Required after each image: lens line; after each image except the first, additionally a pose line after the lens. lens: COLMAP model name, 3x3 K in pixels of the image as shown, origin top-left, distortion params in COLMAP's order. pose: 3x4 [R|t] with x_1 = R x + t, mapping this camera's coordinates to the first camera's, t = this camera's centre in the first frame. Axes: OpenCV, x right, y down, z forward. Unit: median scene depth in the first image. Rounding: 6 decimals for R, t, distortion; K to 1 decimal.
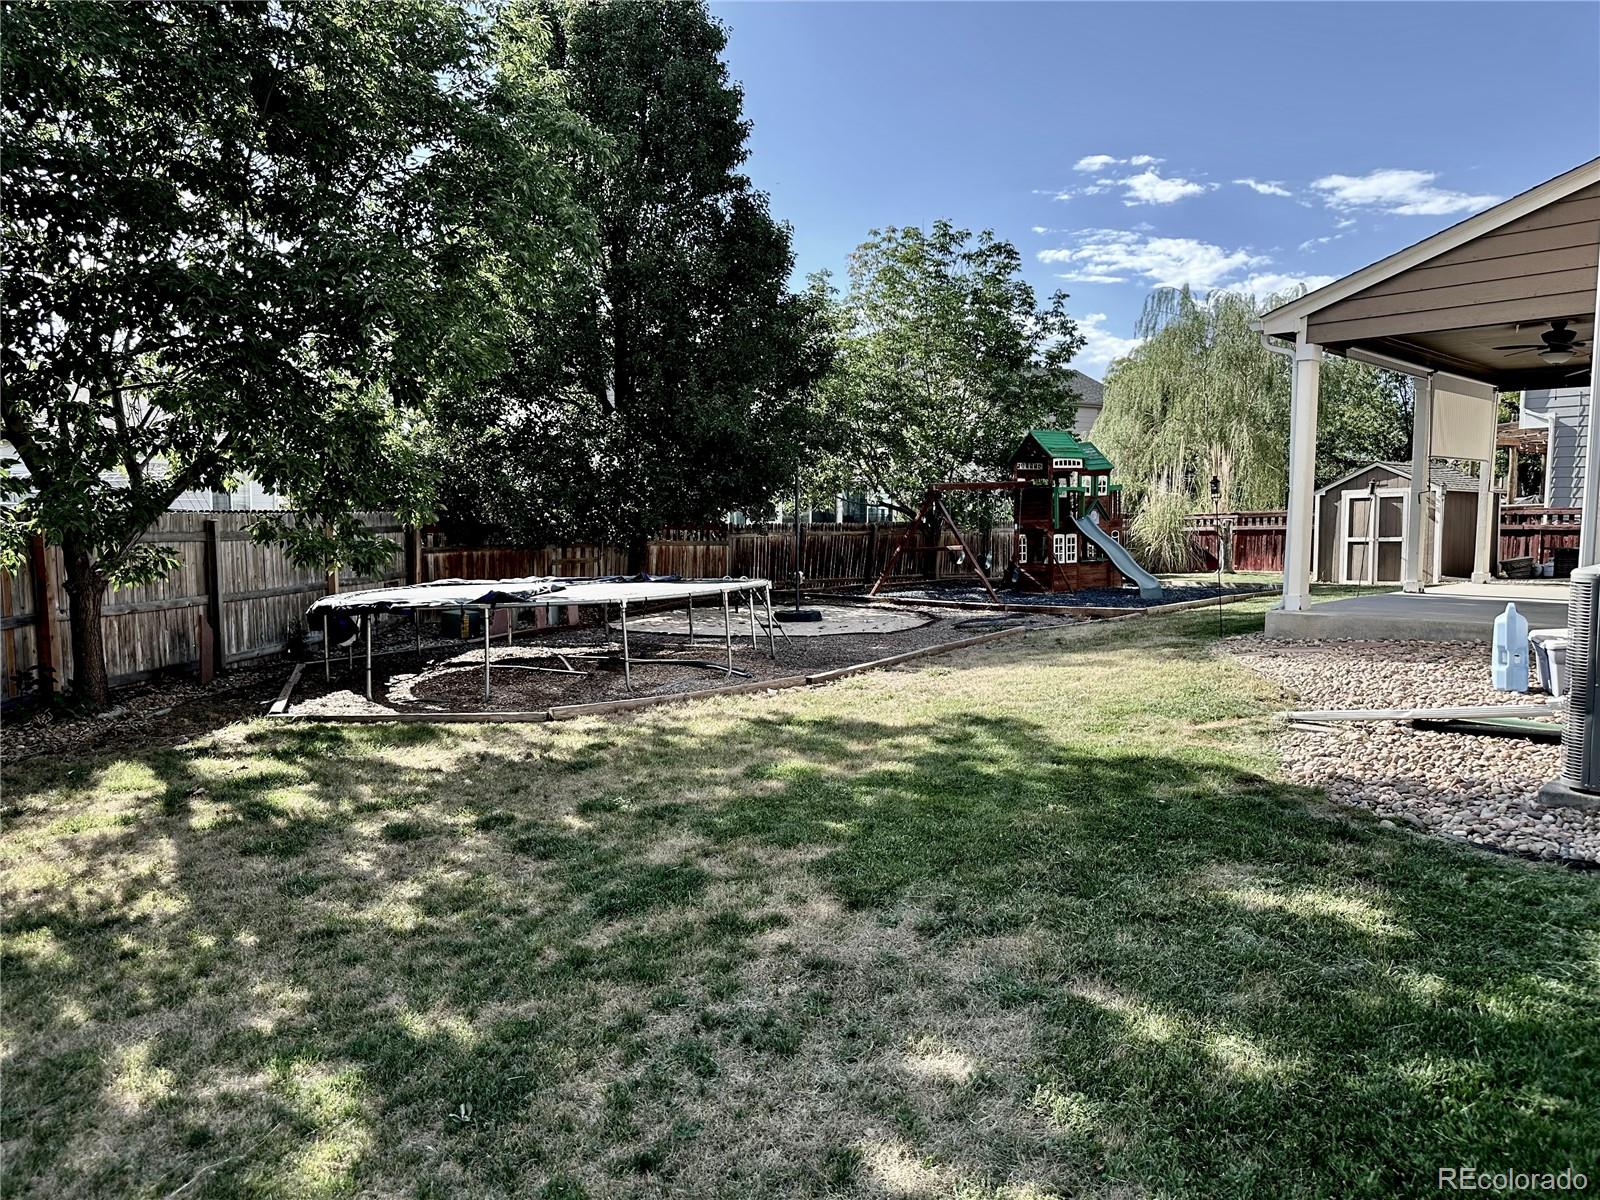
lens RADIAL K [[1132.4, 0, 824.6], [0, 1132.4, 588.1], [0, 0, 1]] dist [0.067252, -0.069425]
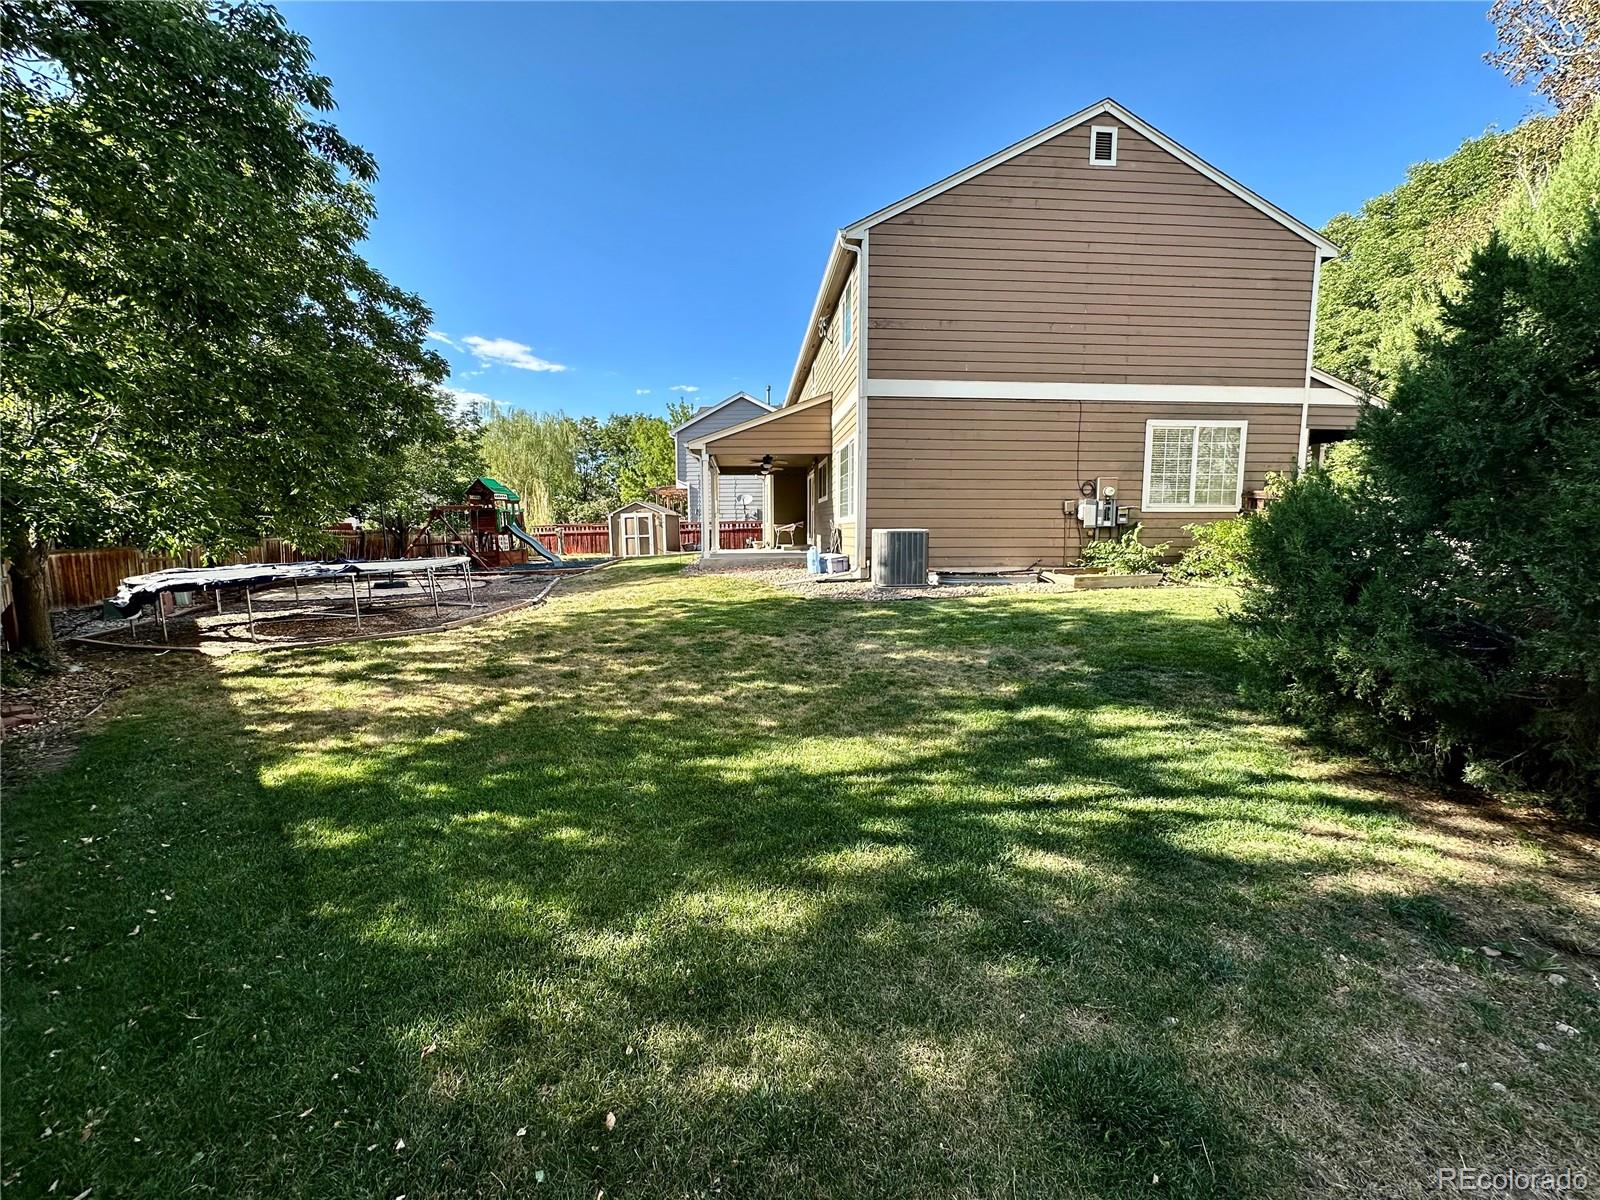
lens RADIAL K [[641.1, 0, 792.9], [0, 641.1, 594.9], [0, 0, 1]] dist [-0.000984, 0.000842]
pose [[0.654581, -0.084022, 0.751308, -0.255577], [0.058142, 0.996456, 0.060781, 0.012491], [-0.753753, 0.003897, 0.657147, -0.034634]]
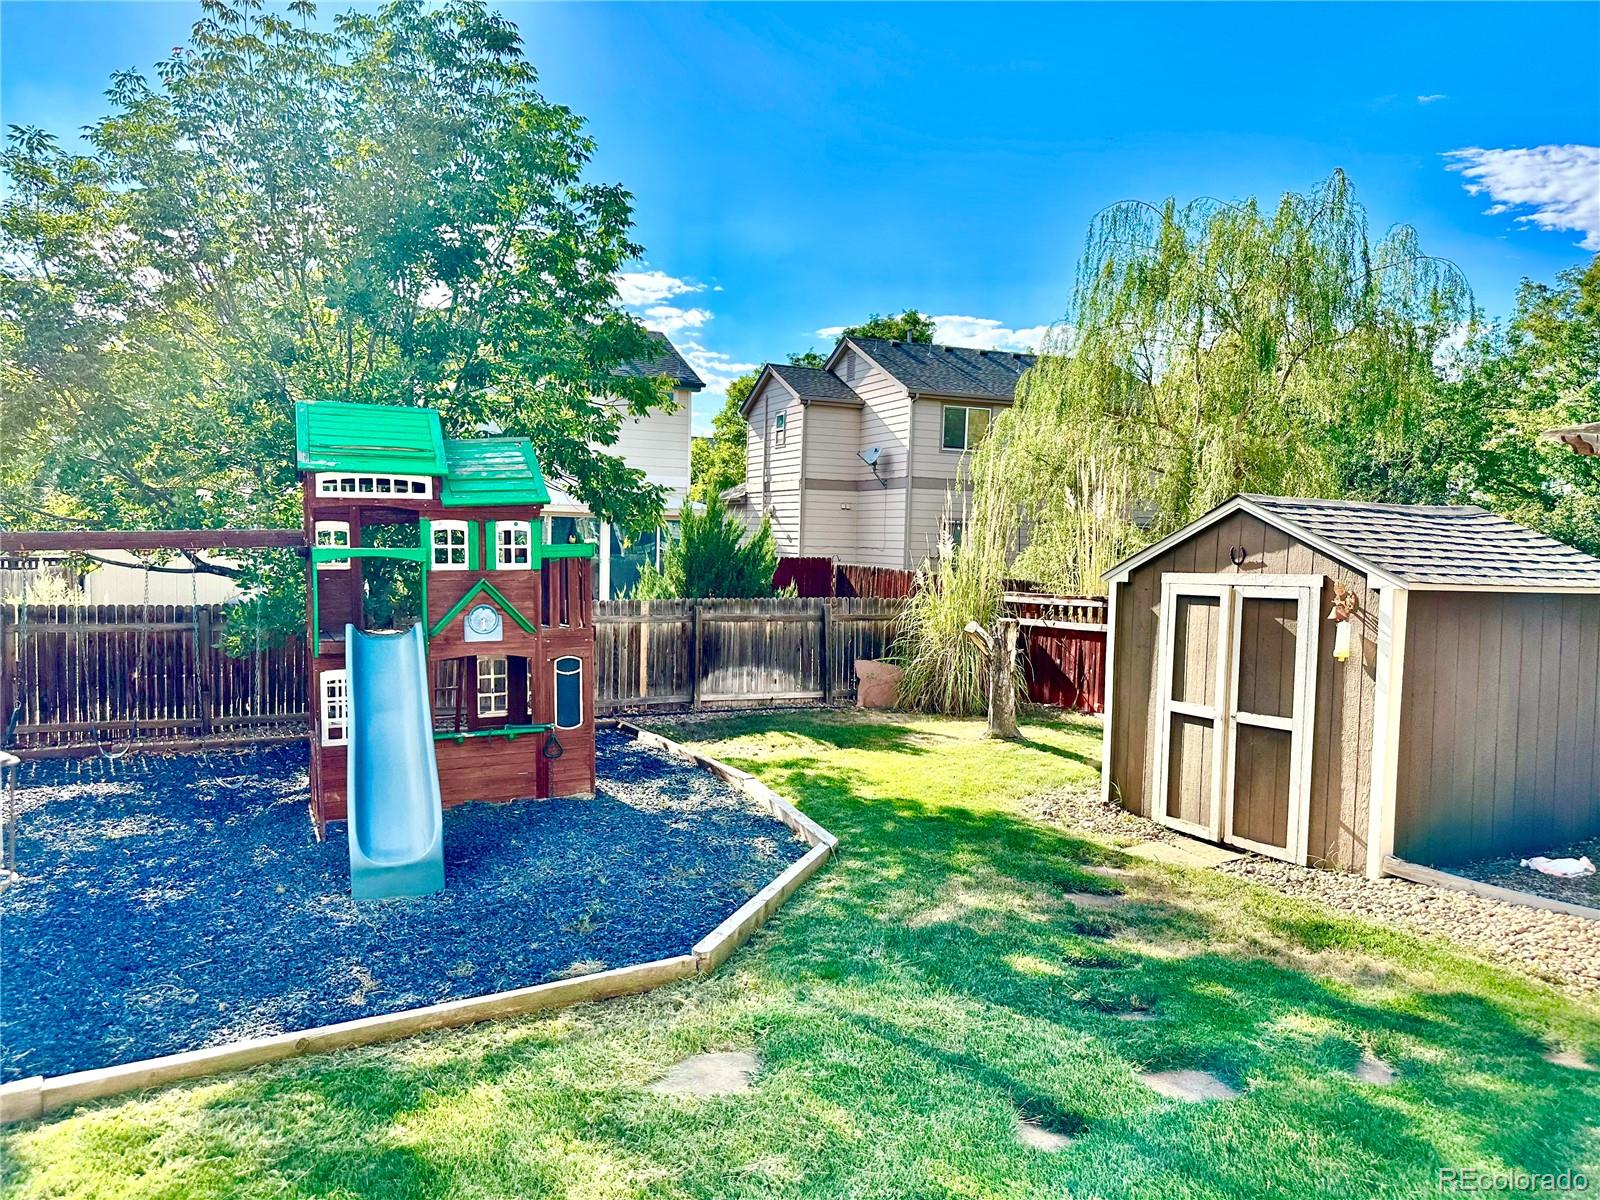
lens RADIAL K [[1132.4, 0, 792.5], [0, 1132.4, 606.5], [0, 0, 1]] dist [0.067252, -0.069425]
pose [[0.977139, 0.031367, -0.210275, 0.414914], [-0.033989, 0.999383, -0.008863, -0.066990], [0.209867, 0.015808, 0.977602, 0.616747]]
